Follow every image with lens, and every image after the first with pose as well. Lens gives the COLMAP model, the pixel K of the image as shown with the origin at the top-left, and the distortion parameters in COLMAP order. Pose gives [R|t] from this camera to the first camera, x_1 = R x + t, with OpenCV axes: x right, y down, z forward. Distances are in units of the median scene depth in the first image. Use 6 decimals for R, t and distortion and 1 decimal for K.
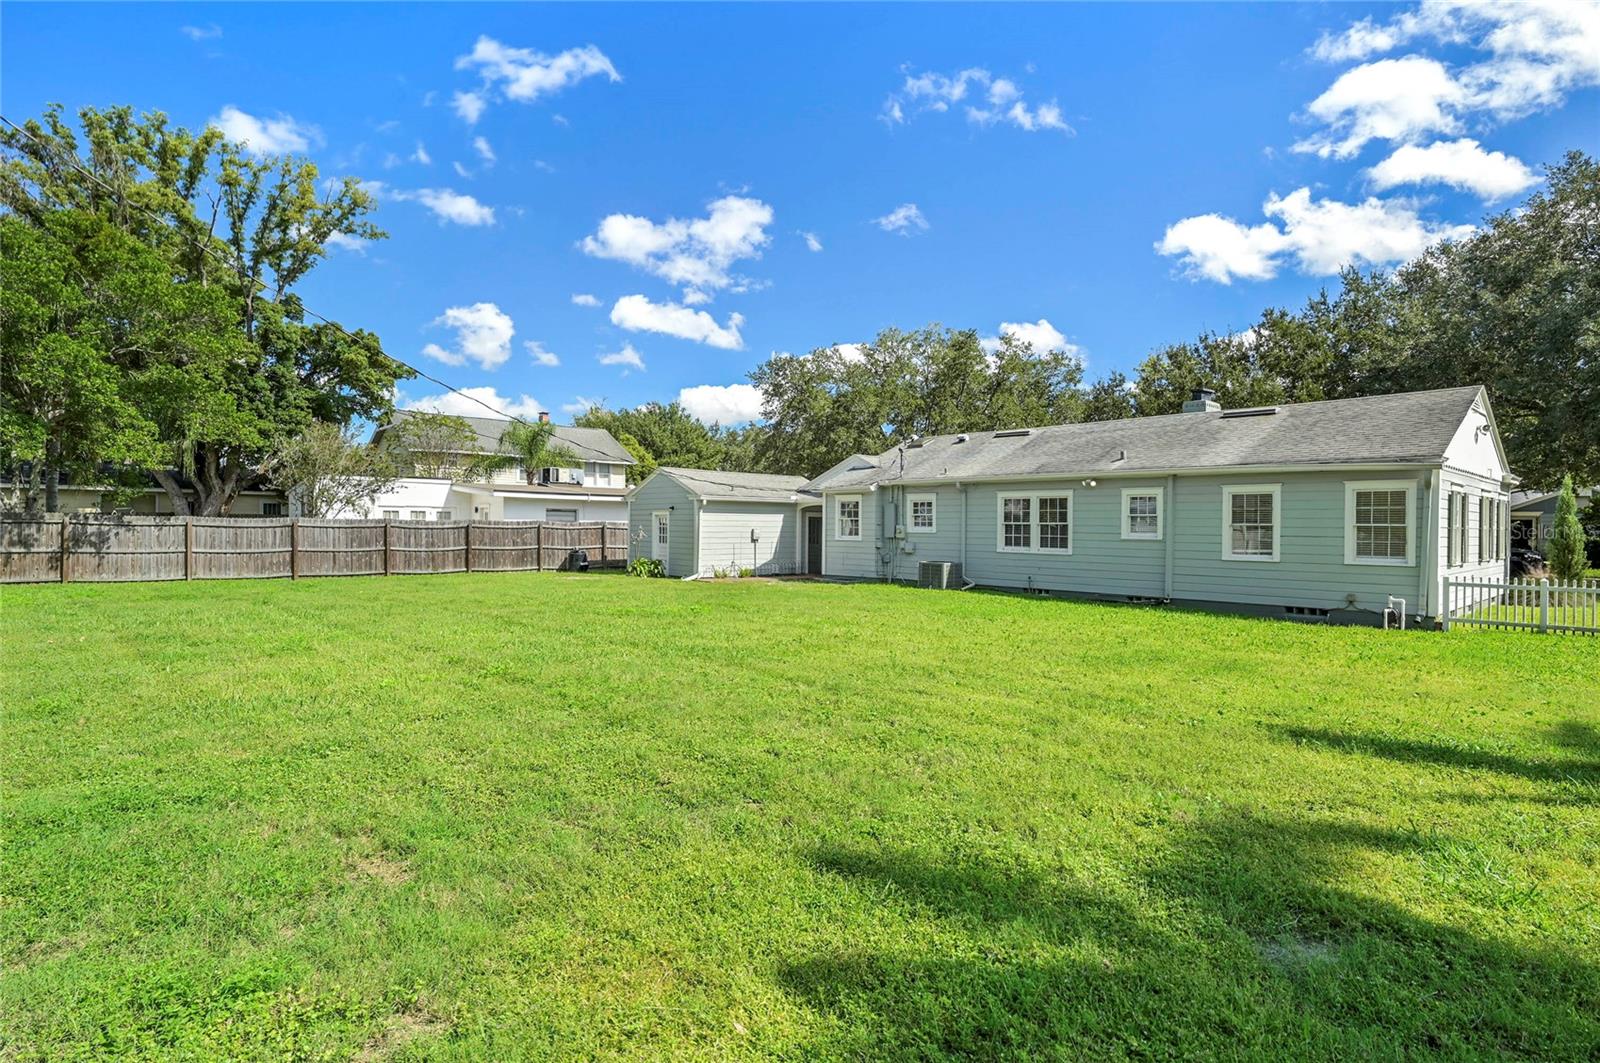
lens RADIAL K [[830.6, 0, 800.0], [0, 830.6, 531.5], [0, 0, 1]] dist [-0.000312, 0.000494]
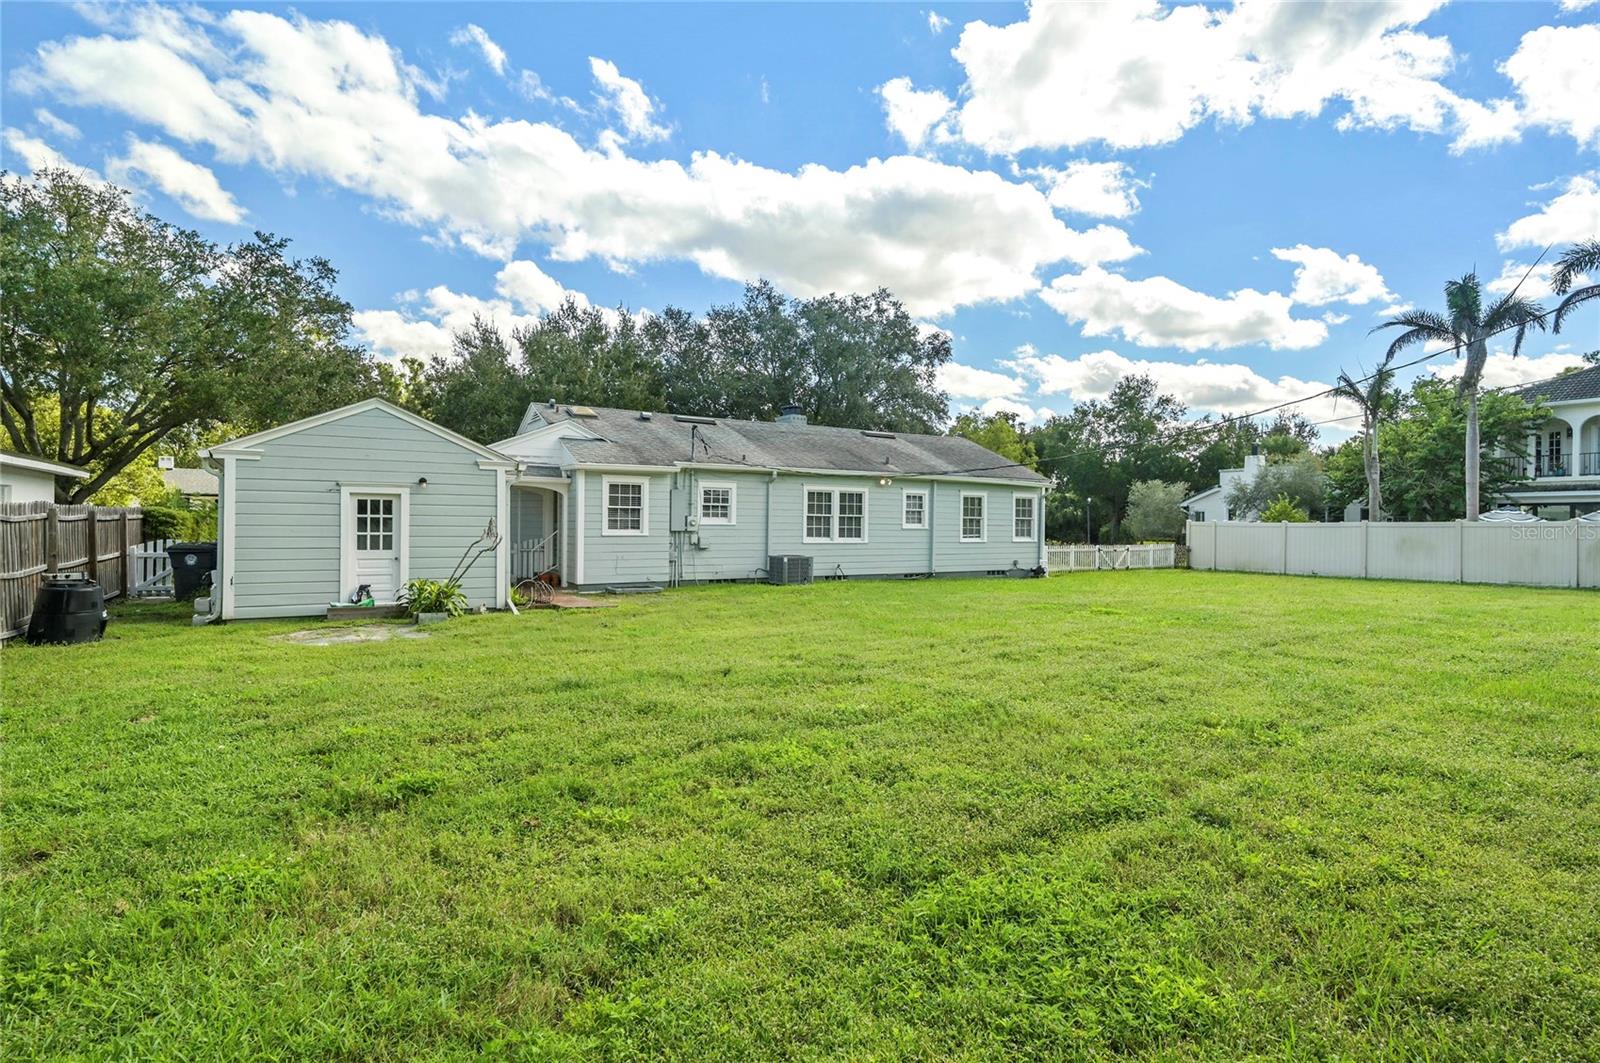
lens RADIAL K [[786.7, 0, 800.0], [0, 786.7, 531.5], [0, 0, 1]] dist [0.000650, 0.000084]
pose [[0.194199, -0.018770, 0.980783, -0.638994], [-0.000941, 0.999813, 0.019321, -0.007458], [-0.980962, -0.004675, 0.194145, 0.742109]]
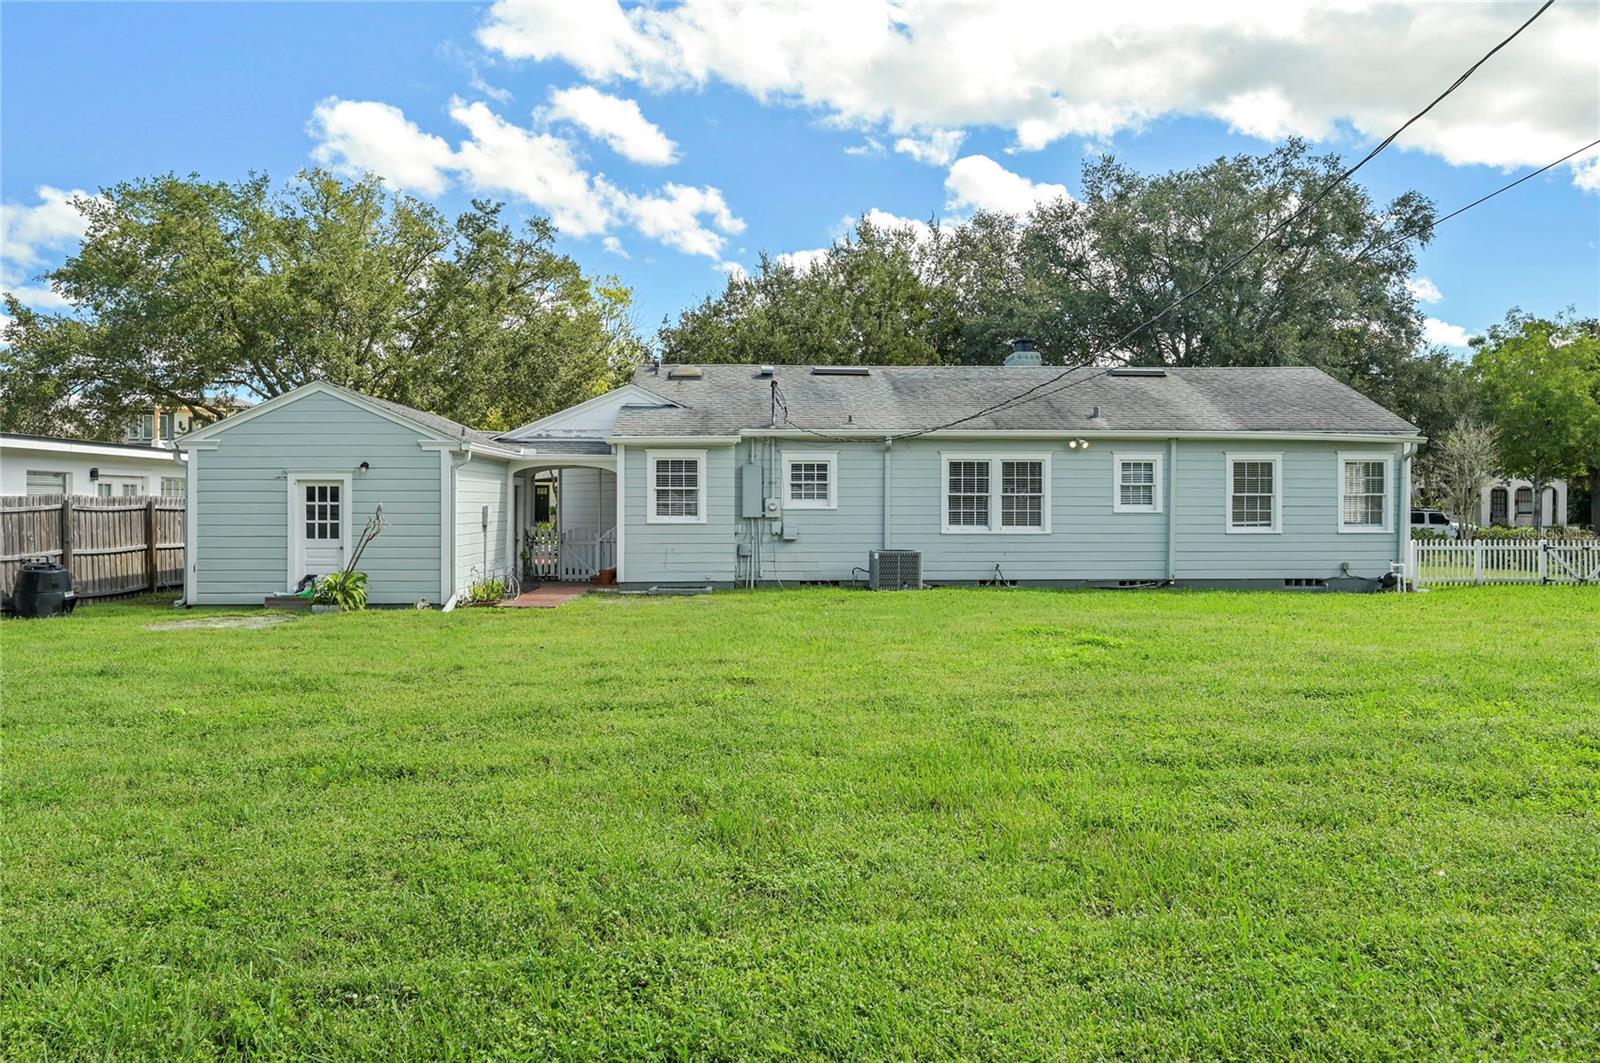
lens RADIAL K [[1074.3, 0, 796.3], [0, 1074.3, 506.9], [0, 0, 1]] dist [0.004475, 0.001173]
pose [[0.633120, -0.013571, 0.773935, -0.521197], [0.011420, 0.999901, 0.008191, -0.007325], [-0.773970, 0.003652, 0.633212, 0.454271]]
